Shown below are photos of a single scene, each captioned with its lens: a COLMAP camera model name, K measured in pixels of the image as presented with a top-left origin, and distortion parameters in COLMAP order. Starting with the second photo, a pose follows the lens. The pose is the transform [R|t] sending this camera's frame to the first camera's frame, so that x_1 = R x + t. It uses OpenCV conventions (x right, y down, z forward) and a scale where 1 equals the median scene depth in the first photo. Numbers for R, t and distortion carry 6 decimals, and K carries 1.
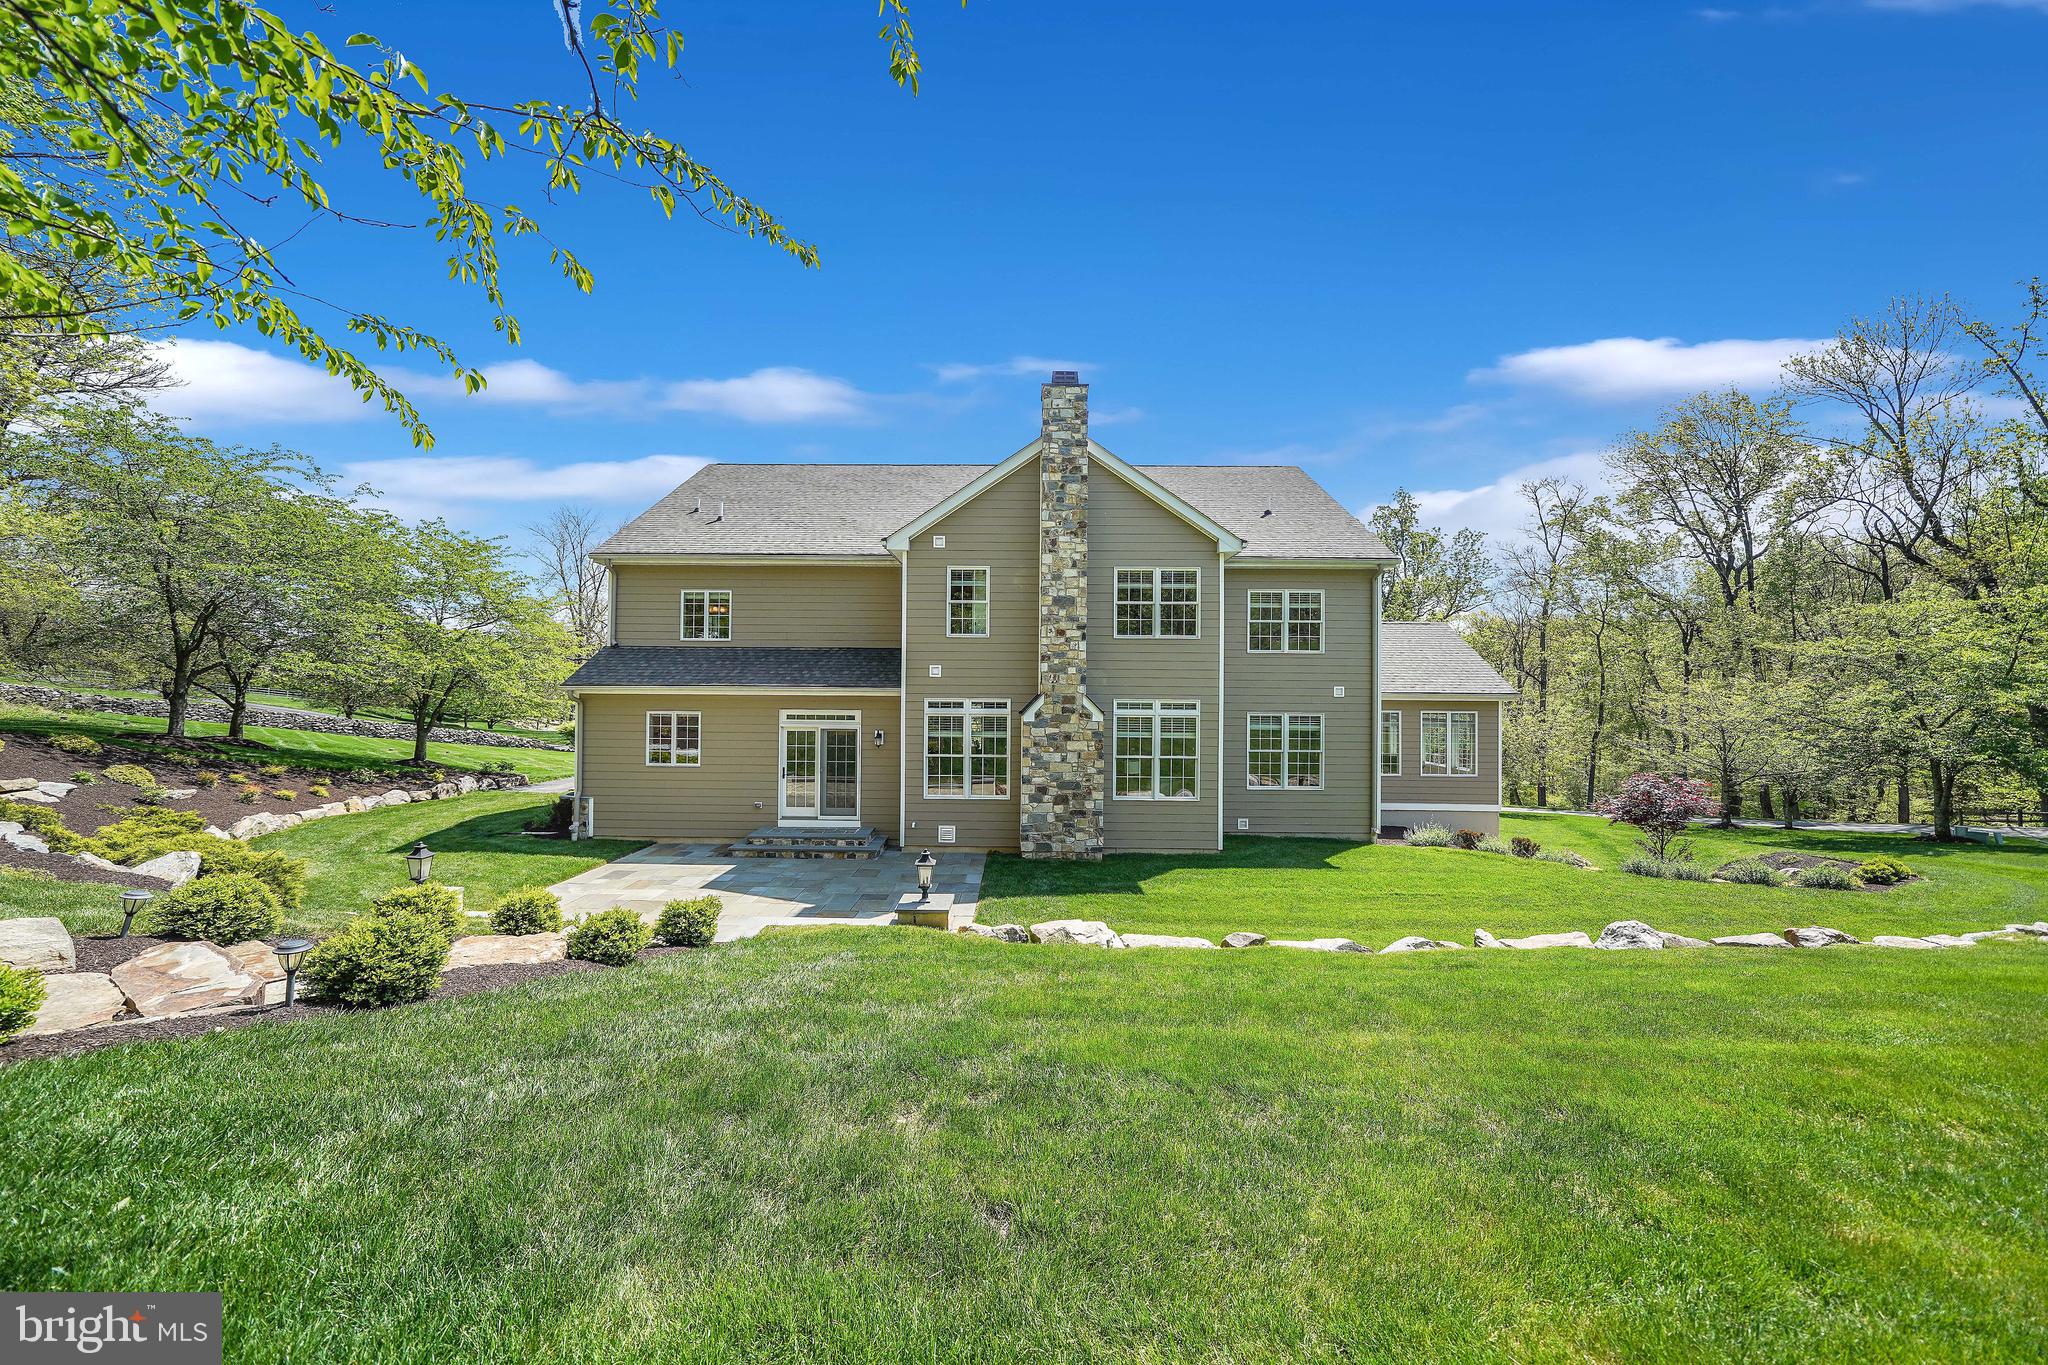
lens RADIAL K [[714.0, 0, 1021.2], [0, 714.0, 683.3], [0, 0, 1]] dist [-0.021122, -0.000023]
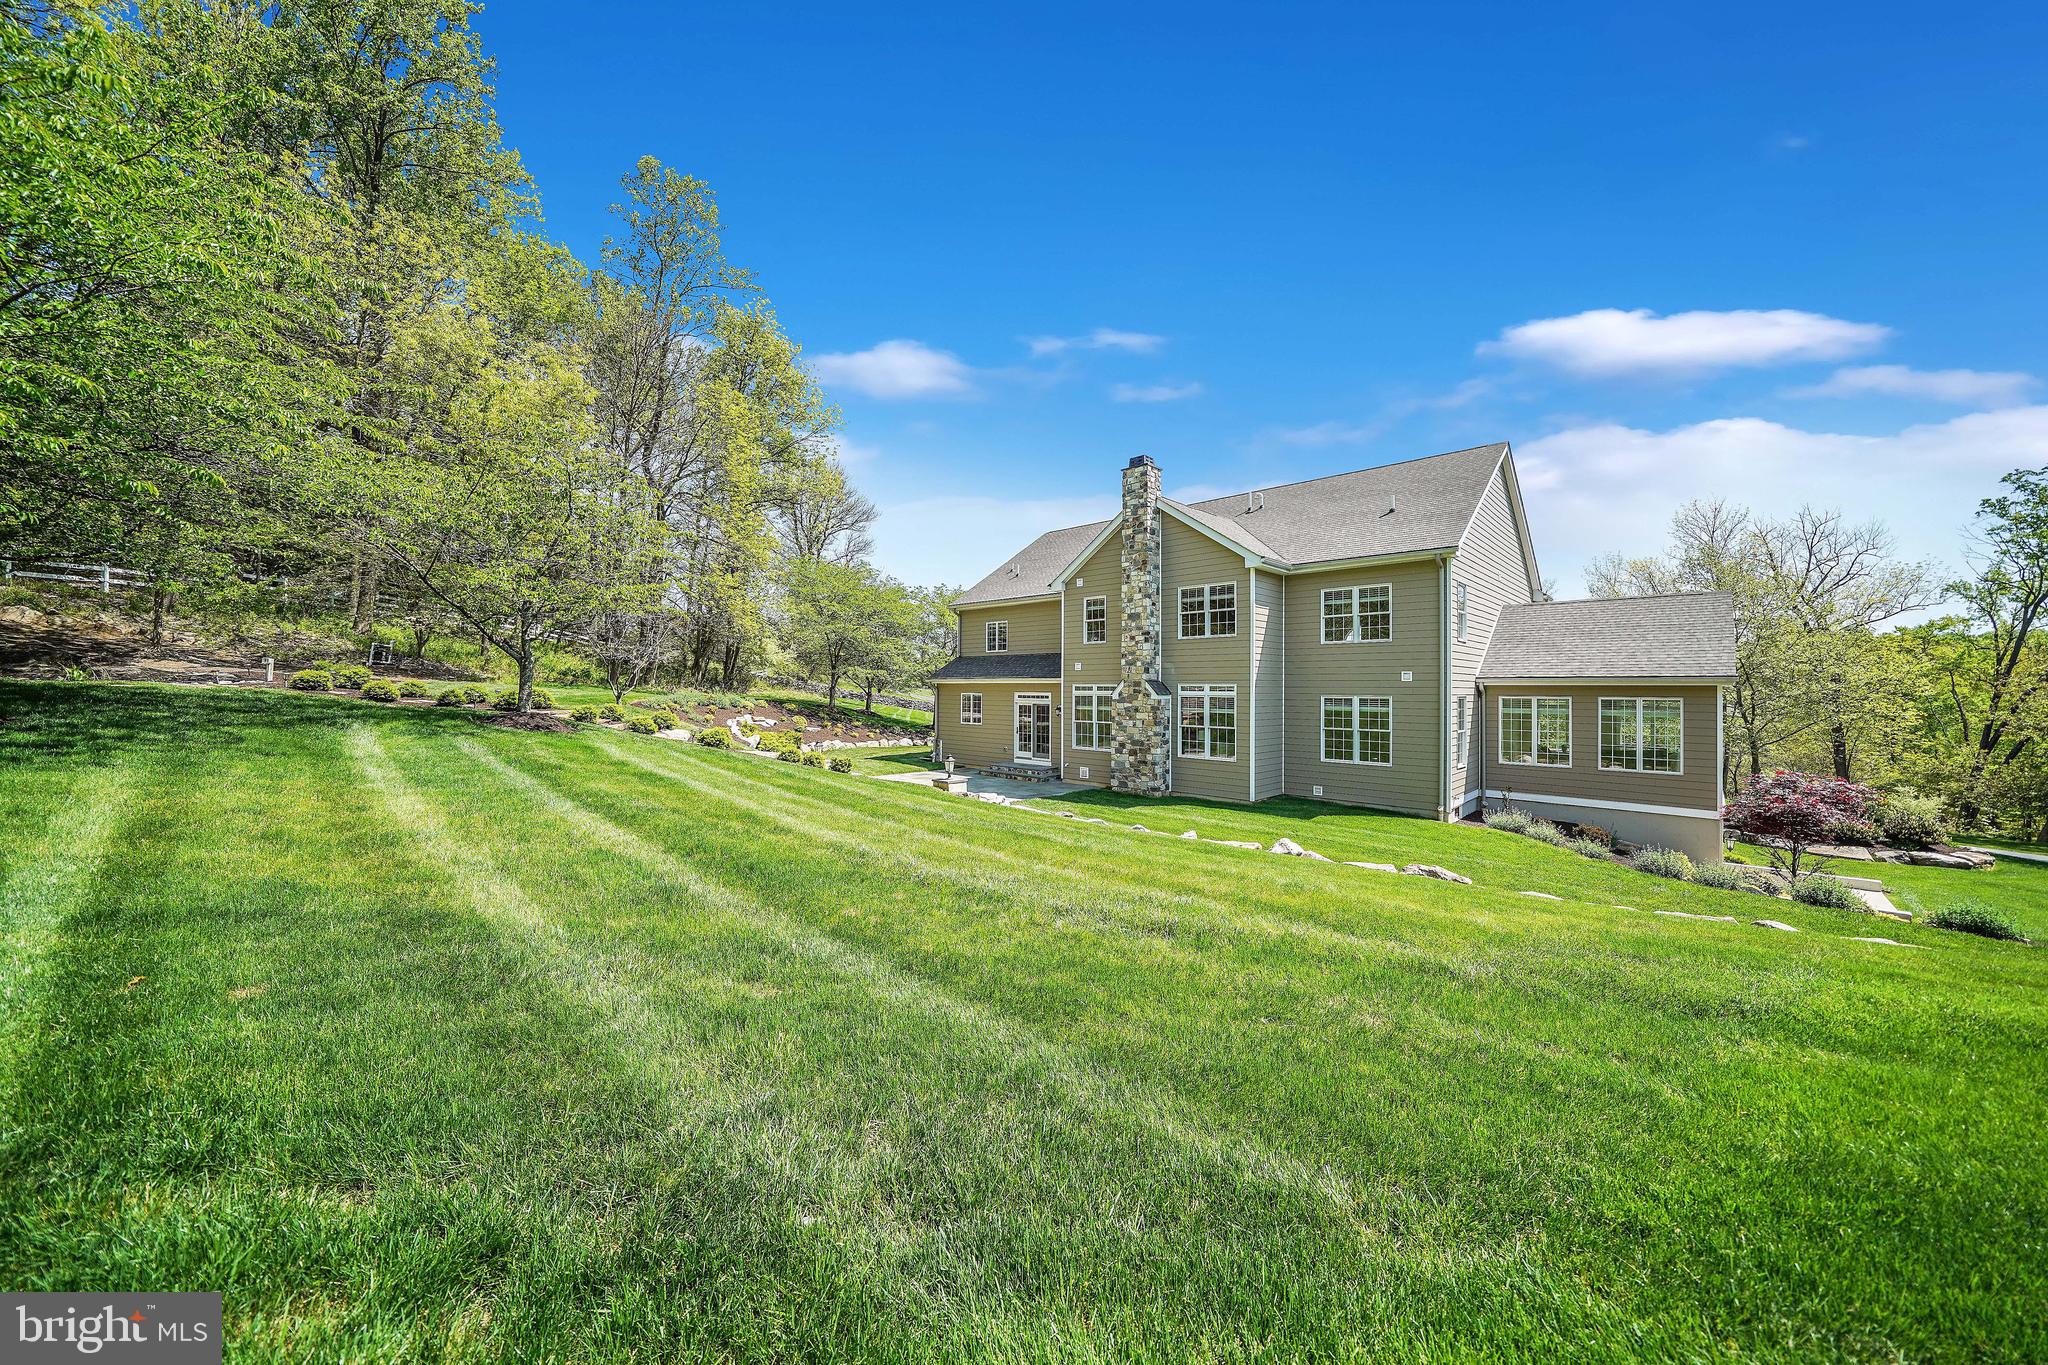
lens RADIAL K [[714.0, 0, 1019.0], [0, 714.0, 681.2], [0, 0, 1]] dist [-0.021122, -0.000023]
pose [[0.716795, -0.010887, -0.697199, 0.866258], [0.007561, 0.999941, -0.007842, 0.025956], [0.697243, 0.000350, 0.716834, -0.197268]]
